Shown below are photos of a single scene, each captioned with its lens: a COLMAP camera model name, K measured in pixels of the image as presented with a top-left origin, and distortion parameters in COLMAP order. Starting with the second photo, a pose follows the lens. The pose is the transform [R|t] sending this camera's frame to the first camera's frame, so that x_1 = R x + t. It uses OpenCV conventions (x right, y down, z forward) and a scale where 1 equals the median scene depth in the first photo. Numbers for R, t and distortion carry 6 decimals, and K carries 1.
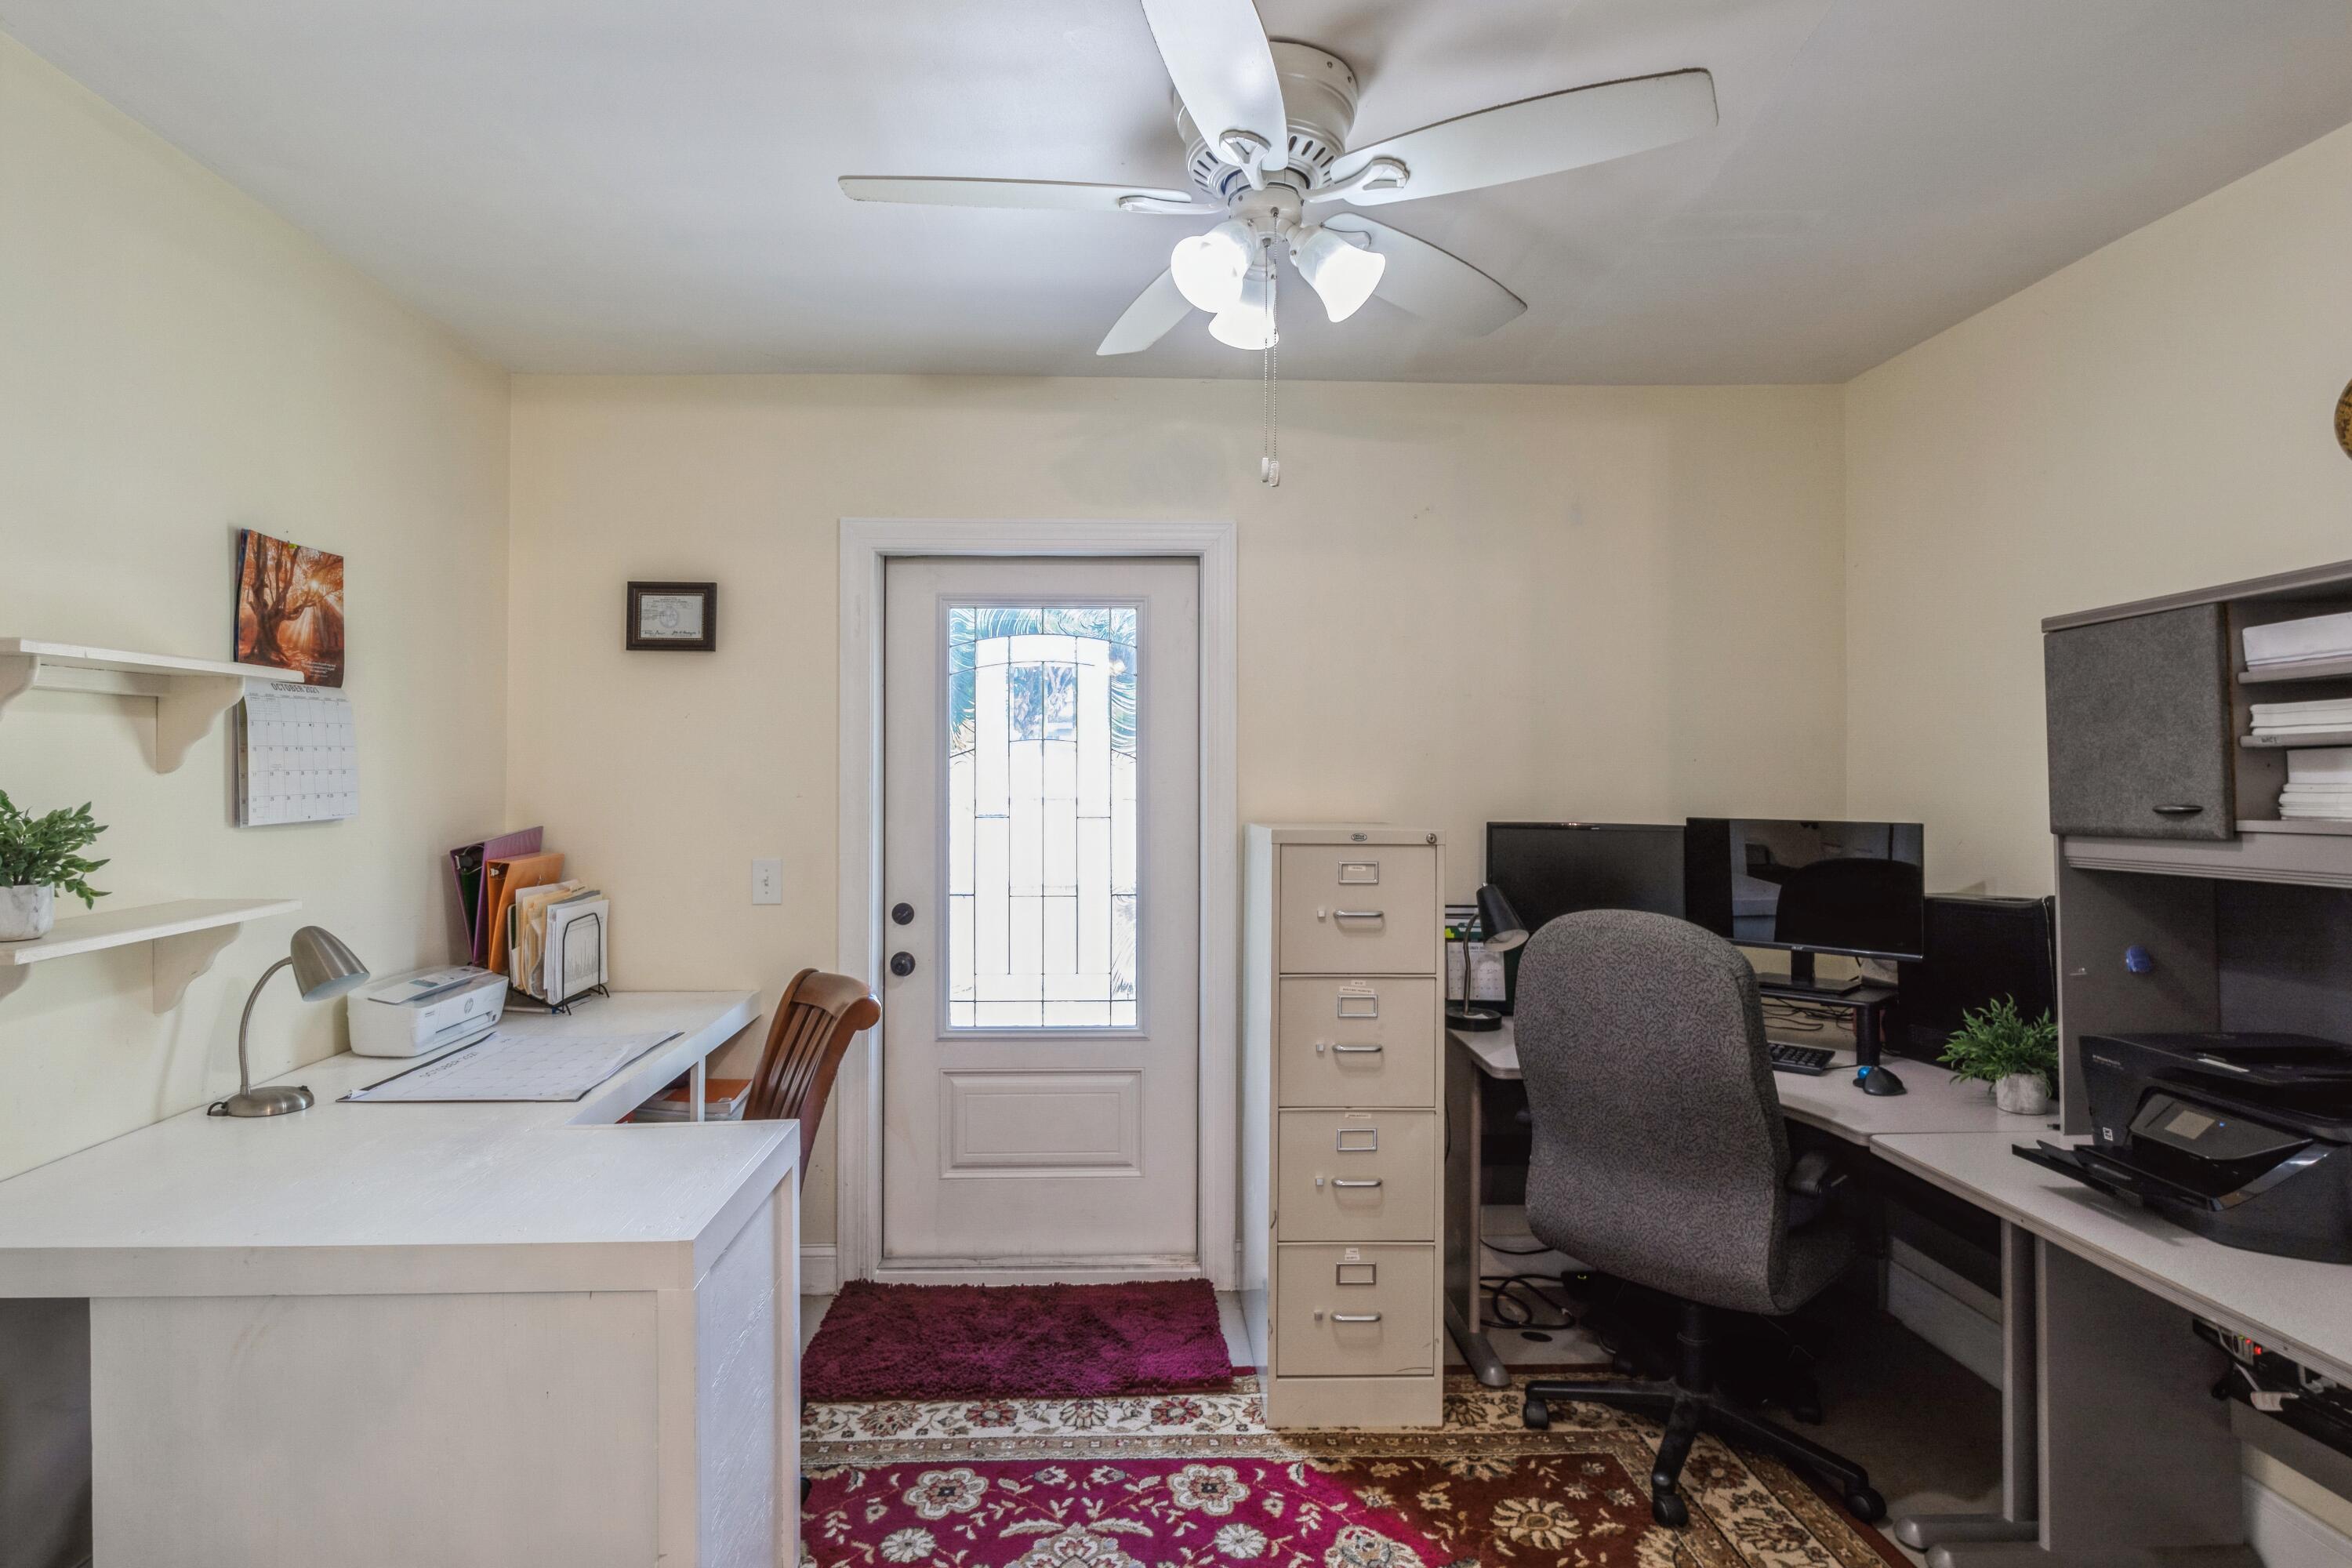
lens RADIAL K [[1232.6, 0, 1181.1], [0, 1232.6, 746.0], [0, 0, 1]] dist [-0.002913, 0.000402]
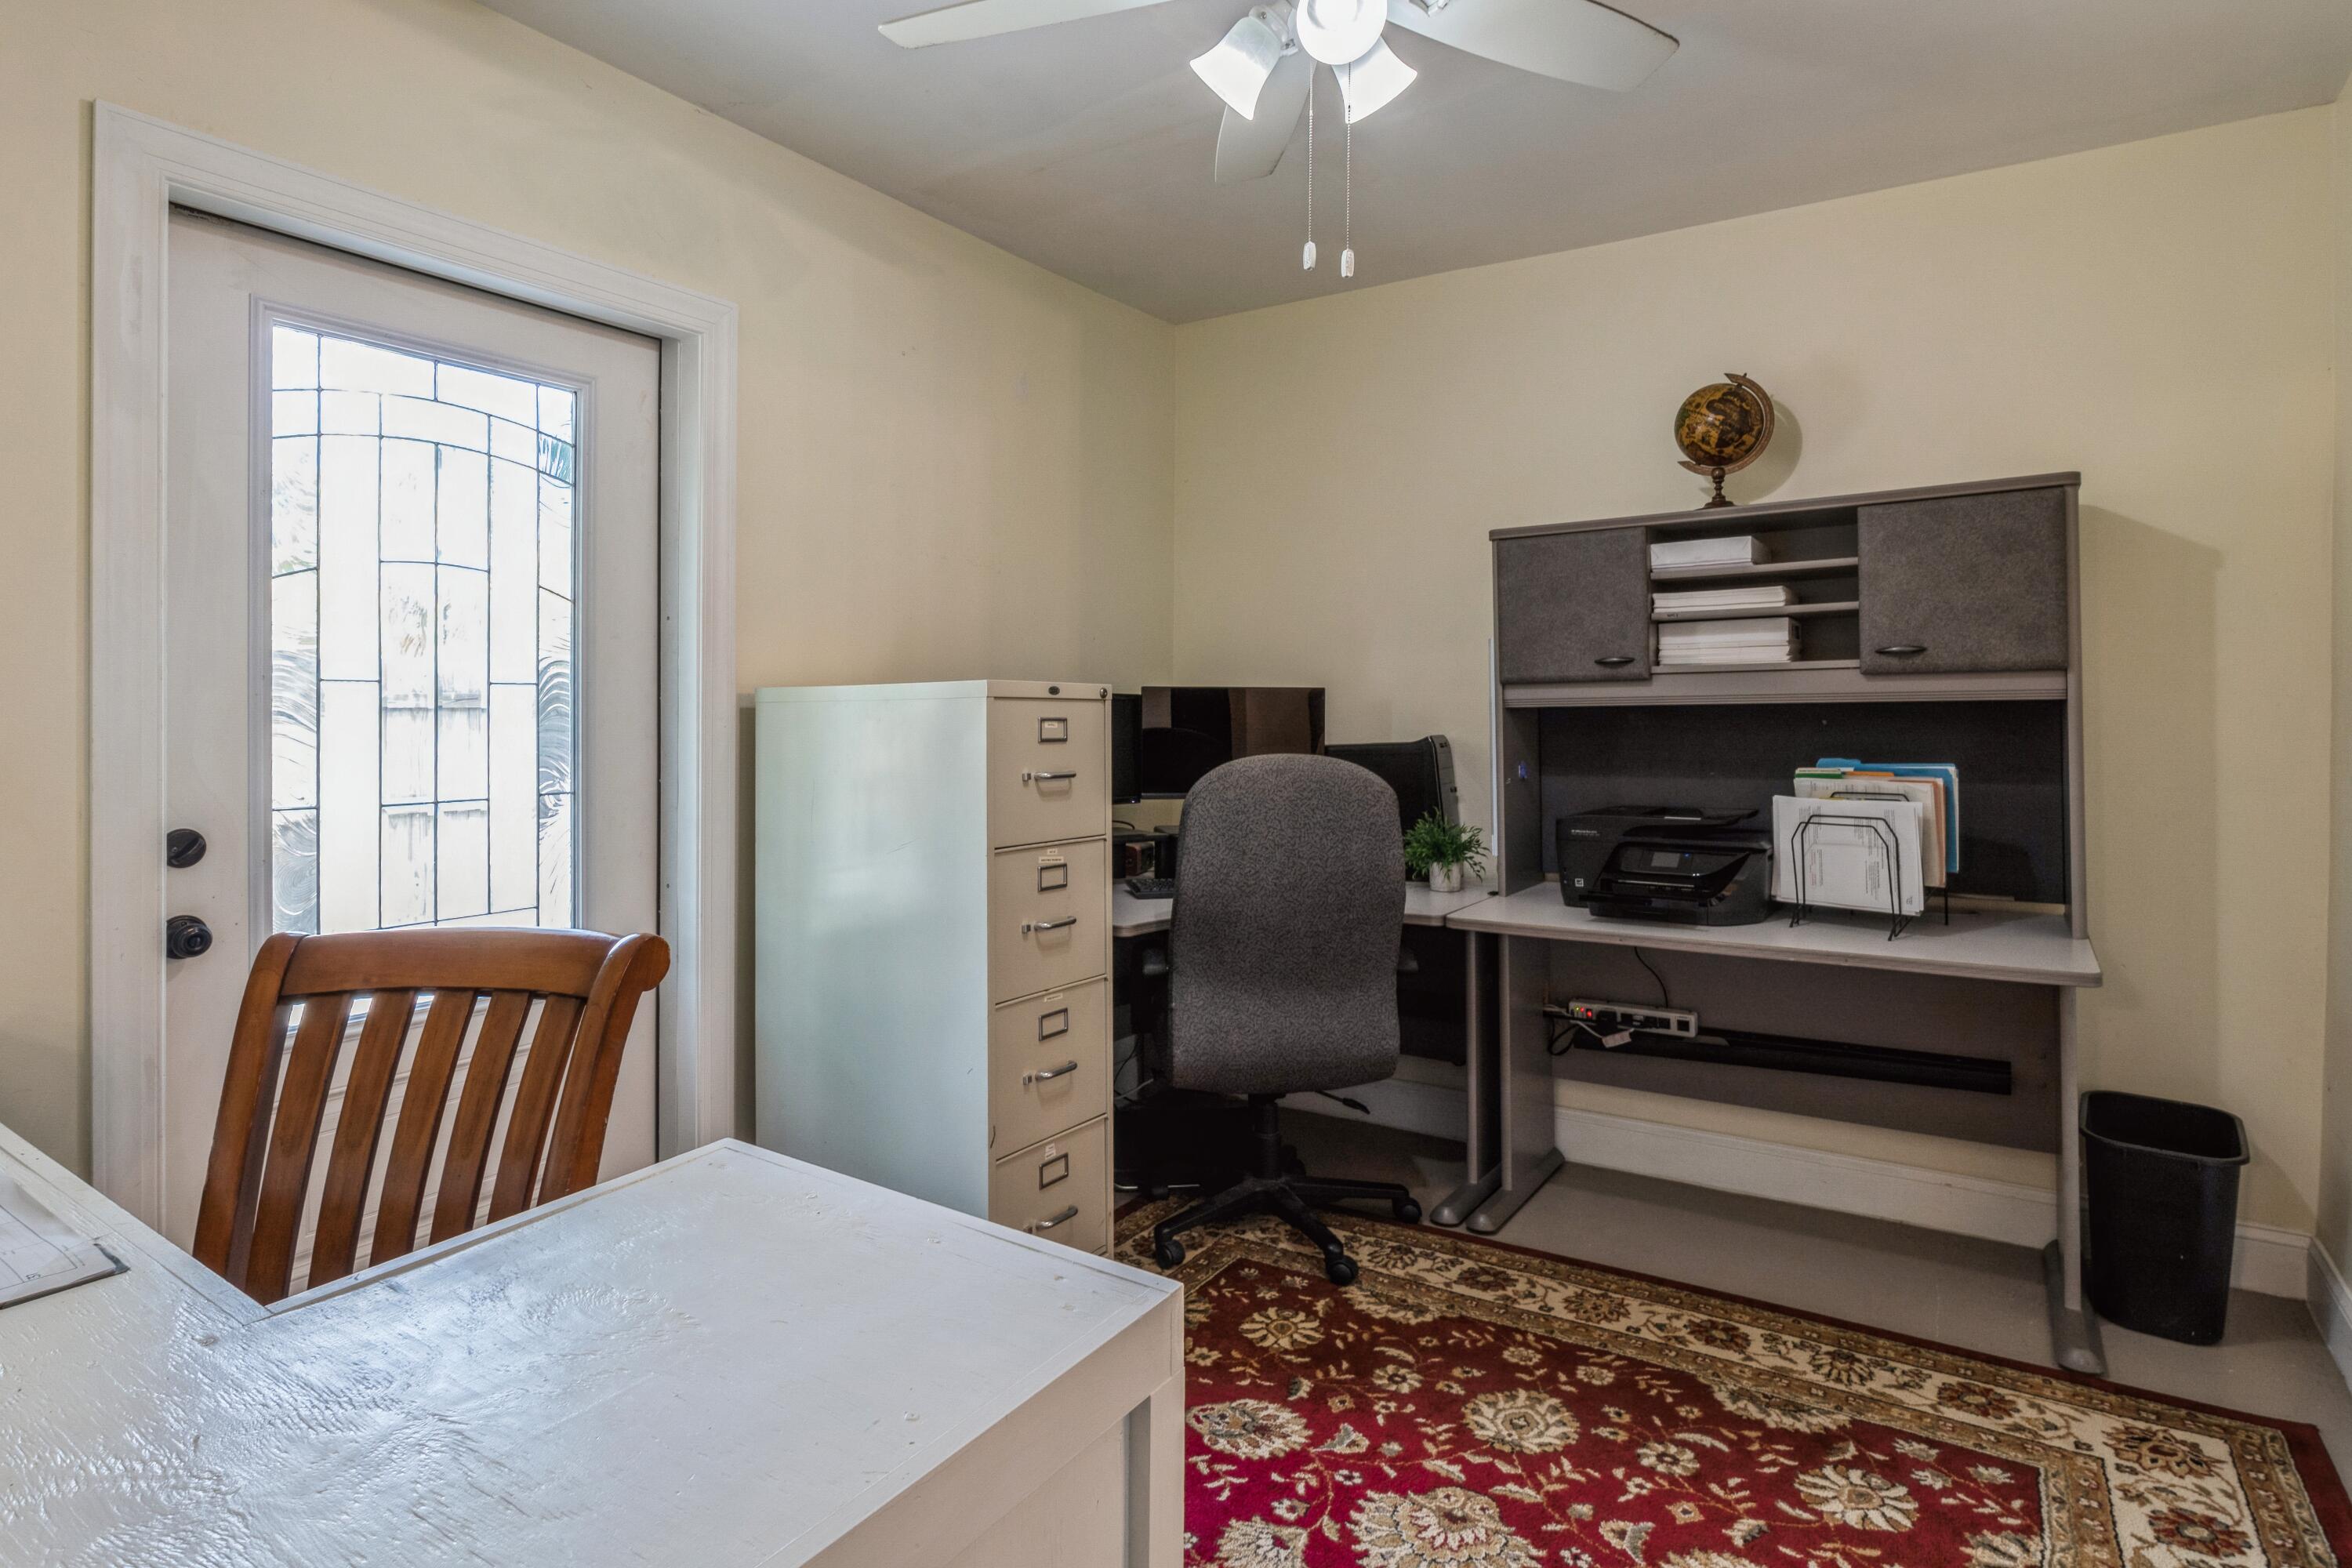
lens RADIAL K [[1227.5, 0, 1172.9], [0, 1227.5, 691.2], [0, 0, 1]] dist [-0.002900, 0.000104]
pose [[0.591851, 0.008641, 0.806001, -0.601864], [-0.020797, 0.999773, 0.004553, 0.076948], [-0.805779, -0.019458, 0.591896, 0.447403]]
